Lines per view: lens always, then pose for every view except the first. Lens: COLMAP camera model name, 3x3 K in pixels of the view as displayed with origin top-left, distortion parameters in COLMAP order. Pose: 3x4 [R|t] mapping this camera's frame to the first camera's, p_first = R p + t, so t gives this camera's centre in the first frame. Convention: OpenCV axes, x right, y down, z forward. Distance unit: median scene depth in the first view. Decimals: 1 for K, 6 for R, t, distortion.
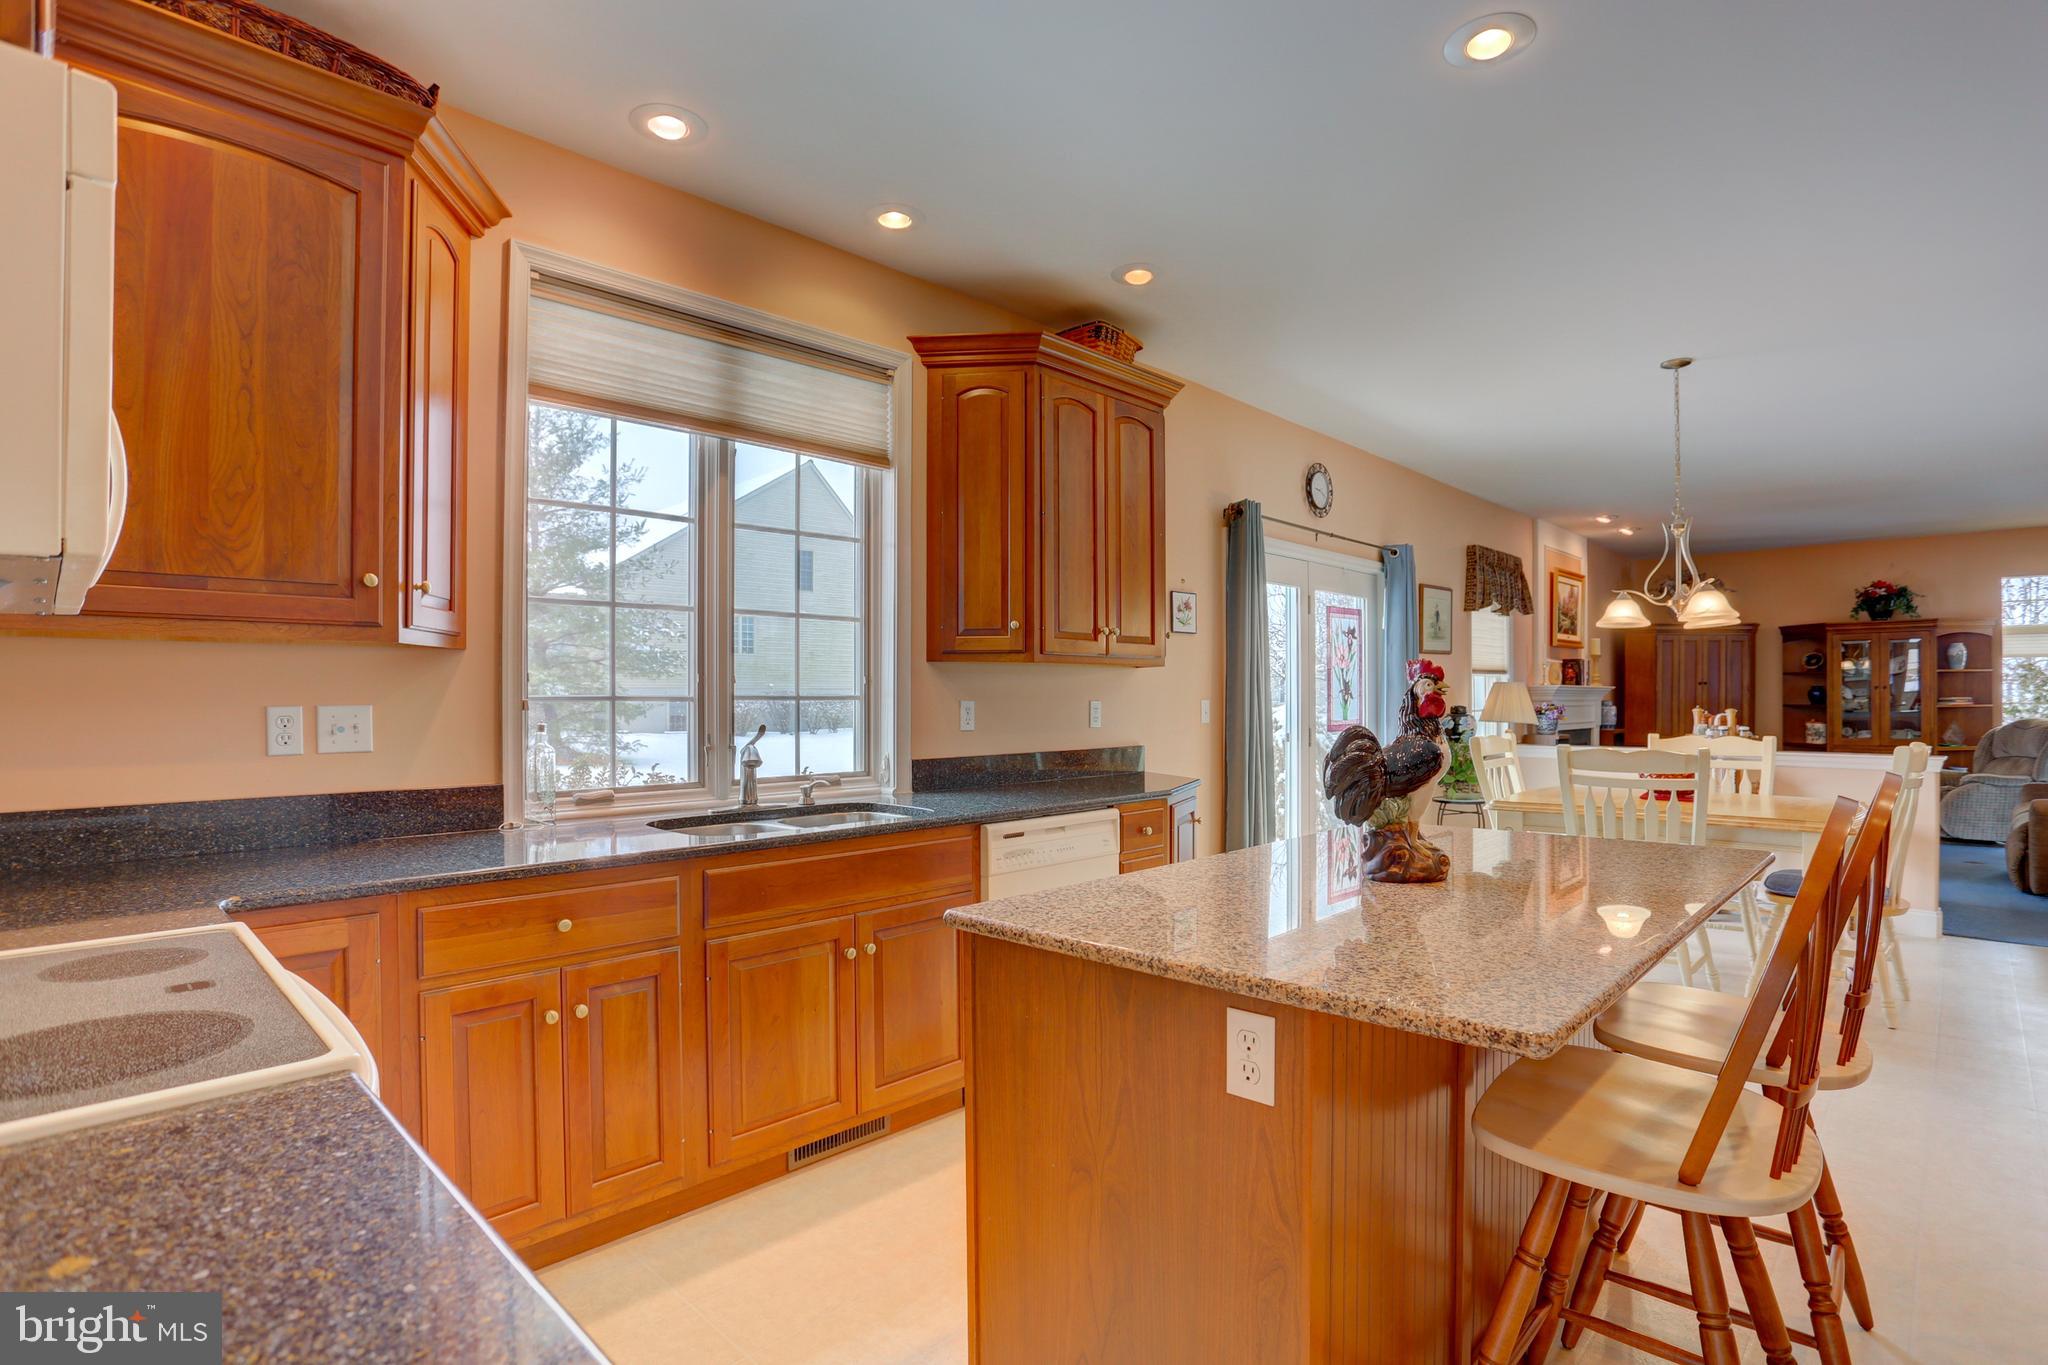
lens RADIAL K [[1000.8, 0, 962.1], [0, 1000.8, 690.5], [0, 0, 1]] dist [-0.068247, 0.028037]
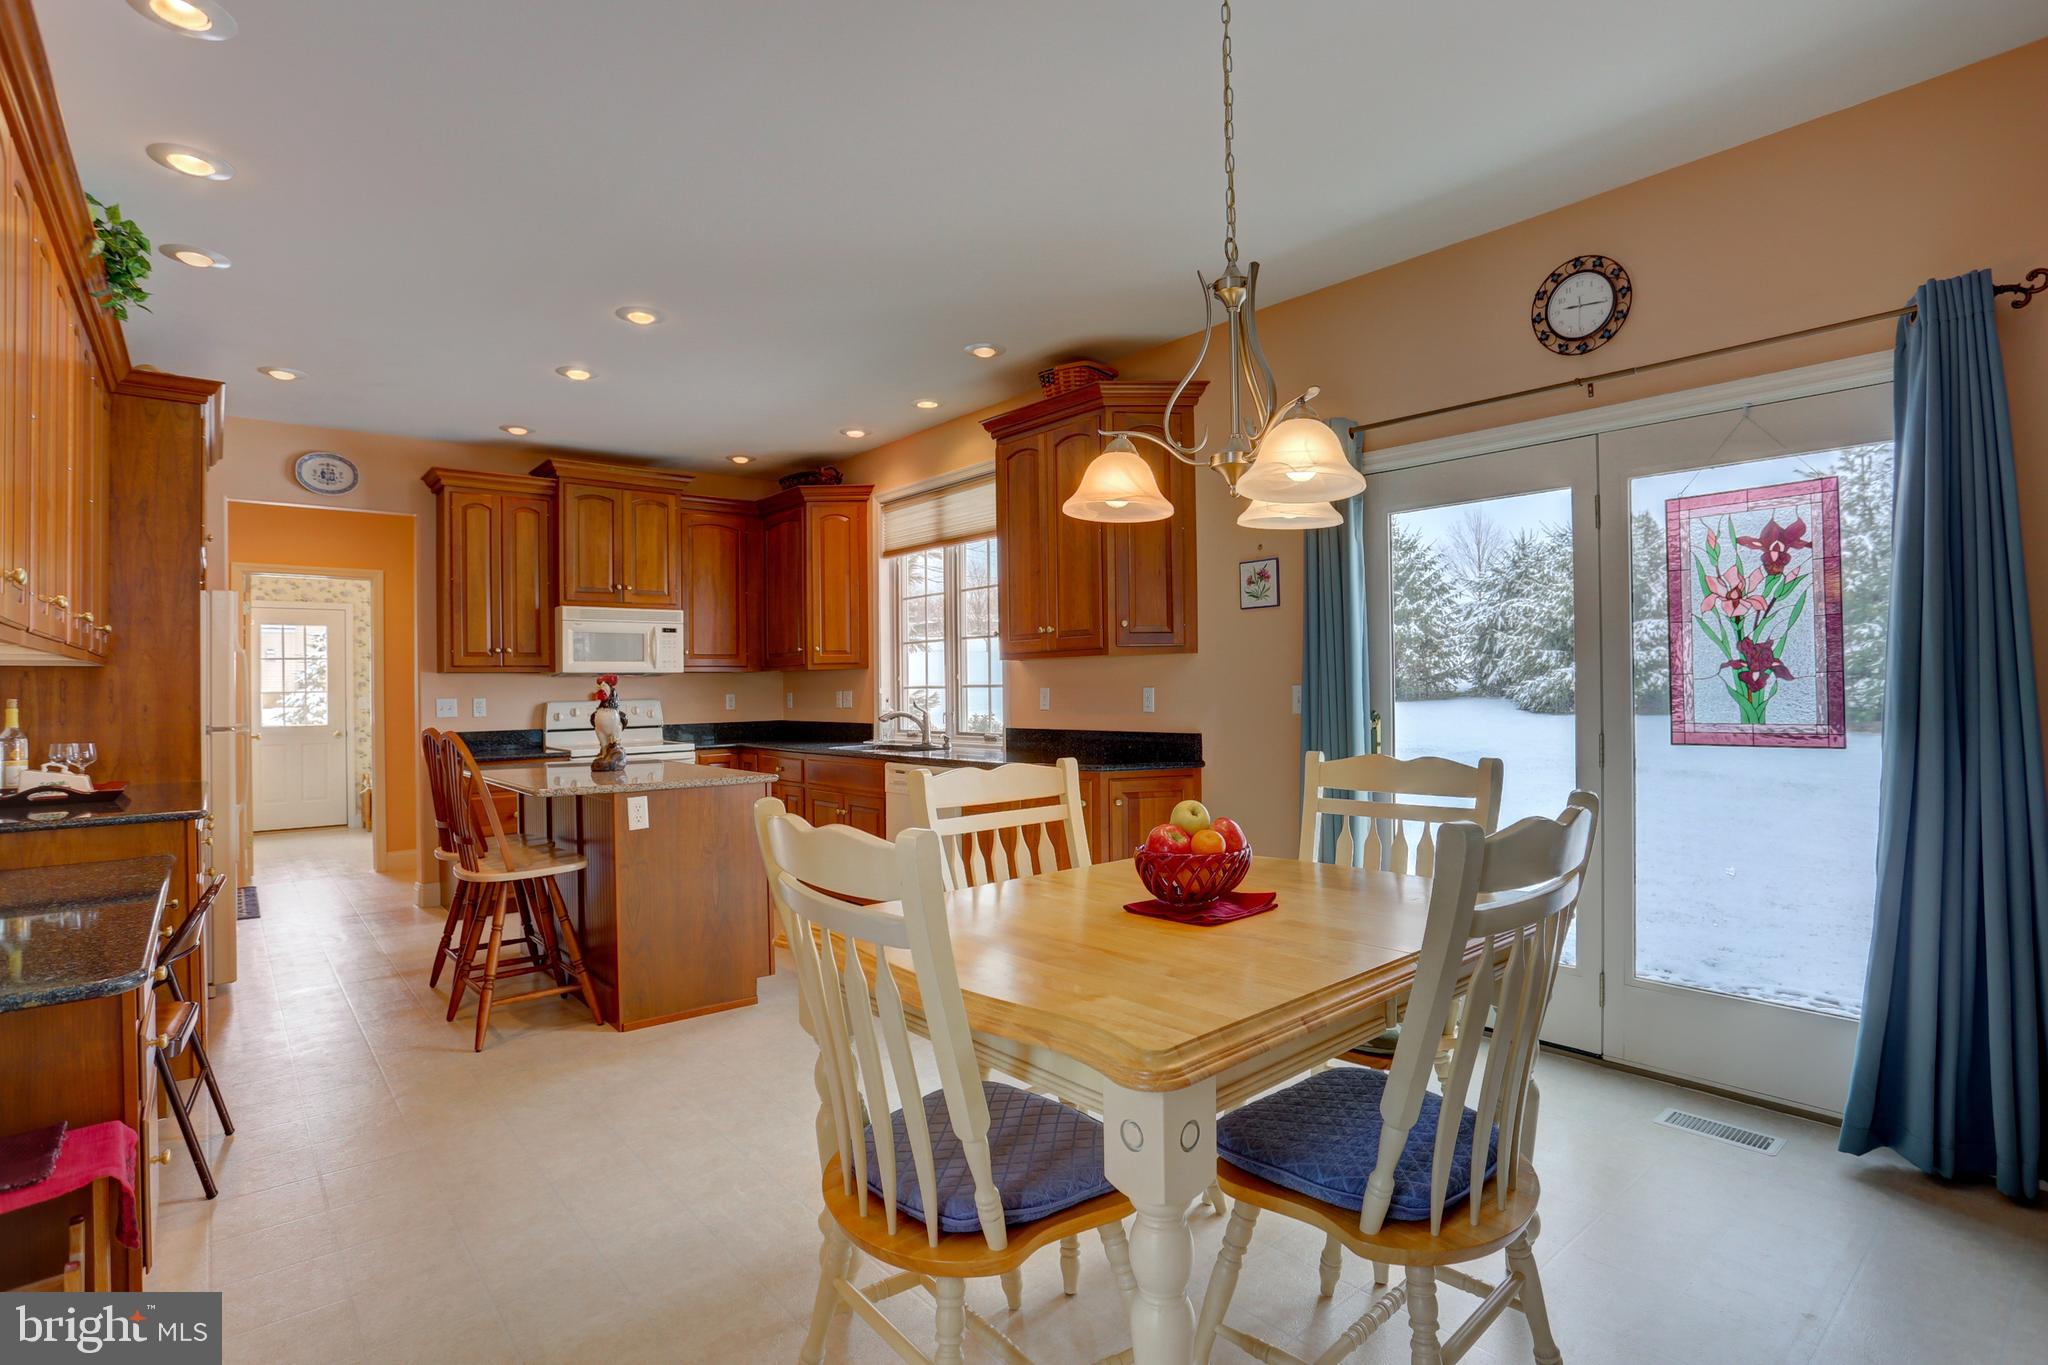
lens RADIAL K [[1000.8, 0, 1020.8], [0, 1000.8, 681.7], [0, 0, 1]] dist [-0.068247, 0.028037]
pose [[-0.069544, -0.001705, -0.997577, 0.624956], [0.021028, 0.999774, -0.003175, 0.002663], [0.997357, -0.021198, -0.069492, 0.487445]]
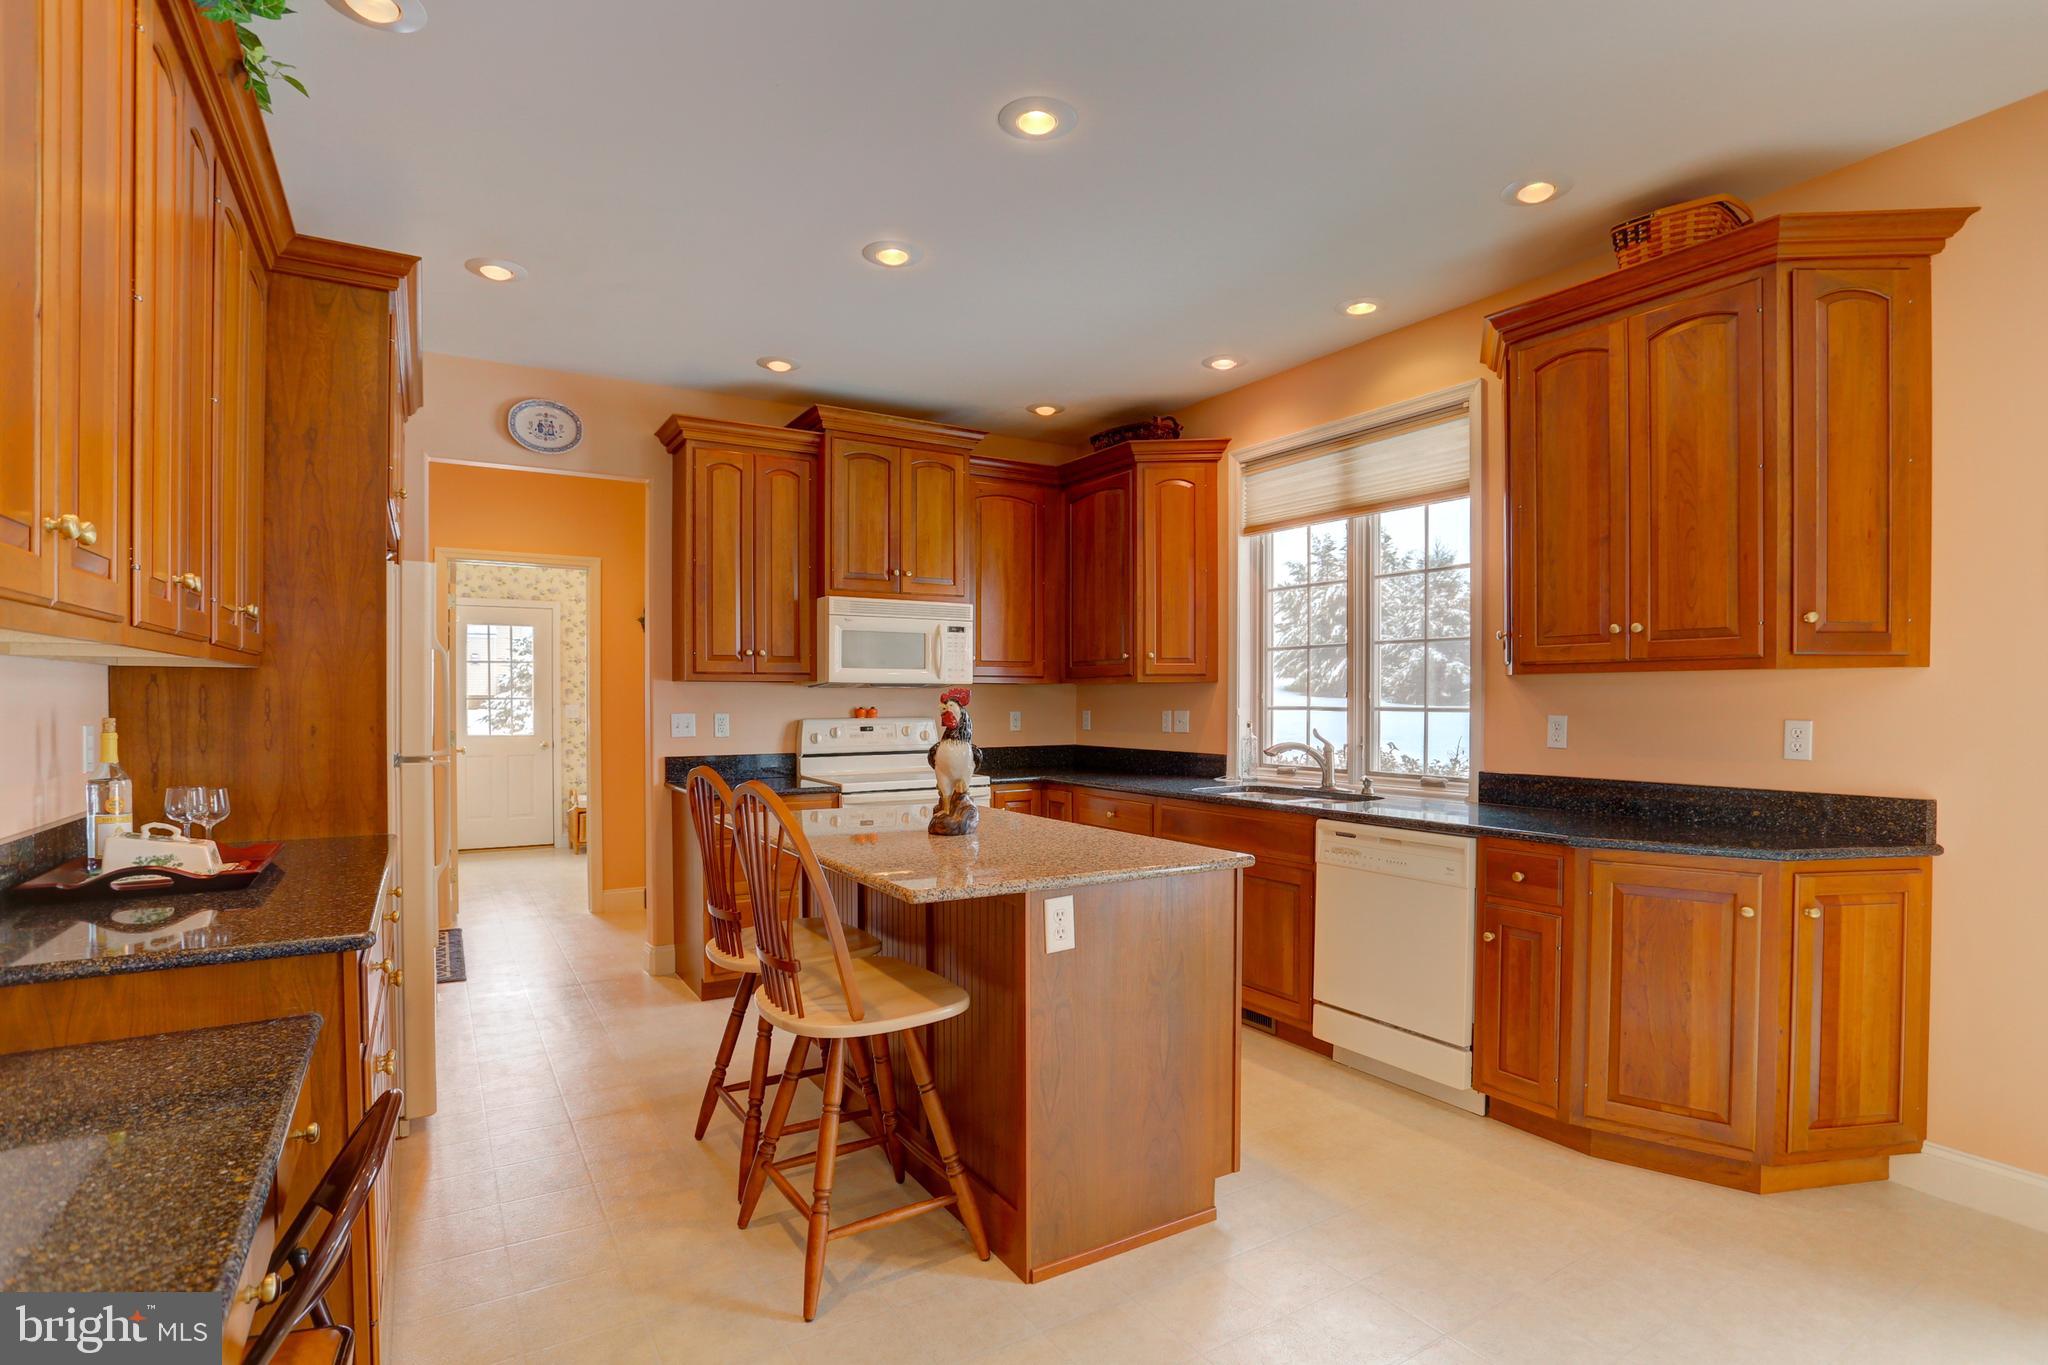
lens RADIAL K [[1000.8, 0, 1047.7], [0, 1000.8, 714.2], [0, 0, 1]] dist [-0.068247, 0.028037]
pose [[-0.197448, 0.017338, -0.980160, 0.450576], [0.006272, 0.999845, 0.016423, -0.004056], [0.980293, -0.002905, -0.197526, 0.329818]]
